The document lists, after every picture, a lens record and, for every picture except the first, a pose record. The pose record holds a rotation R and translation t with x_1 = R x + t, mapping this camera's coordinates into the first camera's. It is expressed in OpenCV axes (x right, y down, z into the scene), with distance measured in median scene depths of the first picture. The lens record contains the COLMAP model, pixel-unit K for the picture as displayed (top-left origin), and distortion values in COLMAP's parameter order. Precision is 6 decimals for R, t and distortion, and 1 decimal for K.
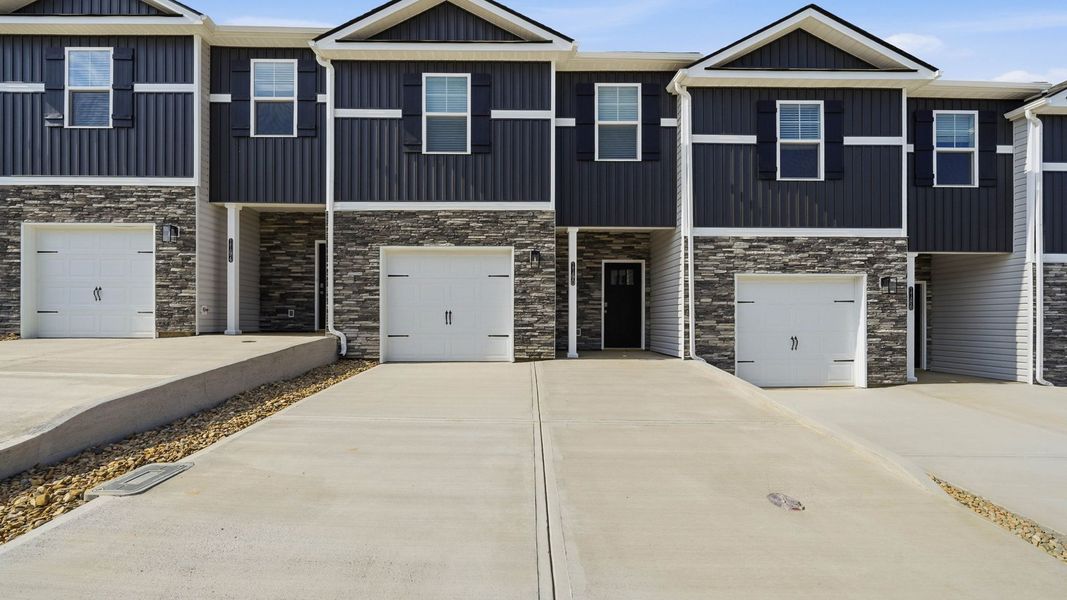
lens RADIAL K [[401.2, 0, 539.5], [0, 401.2, 312.3], [0, 0, 1]] dist [-0.010388, 0.000136]
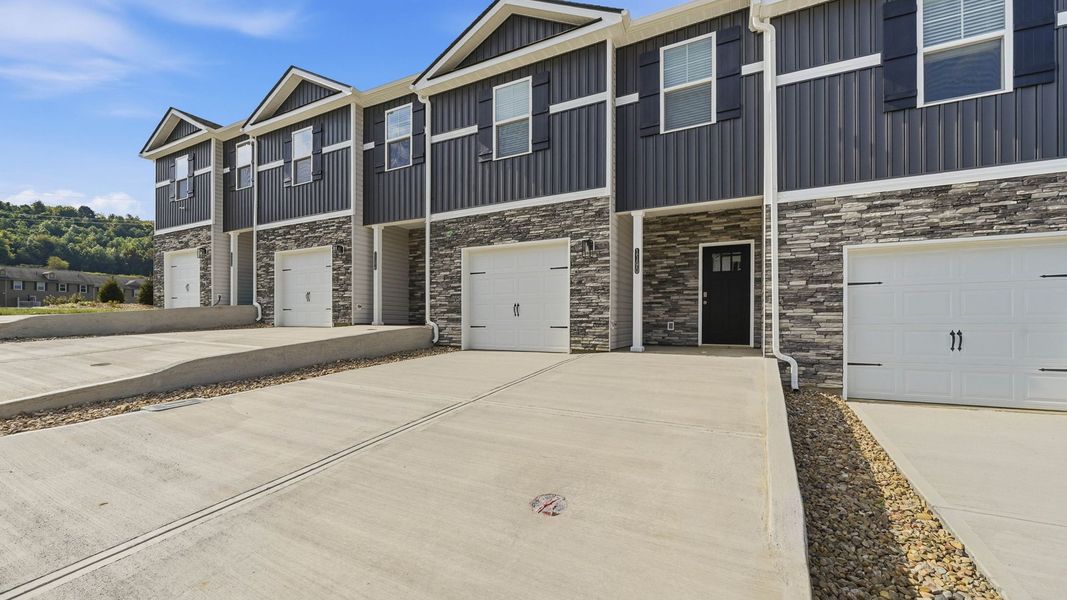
lens RADIAL K [[401.2, 0, 539.5], [0, 401.2, 312.3], [0, 0, 1]] dist [-0.010388, 0.000136]
pose [[0.890965, -0.010423, -0.453951, 0.318044], [0.010833, 0.999940, -0.001697, 0.022701], [0.453942, -0.003406, 0.891025, 0.078039]]
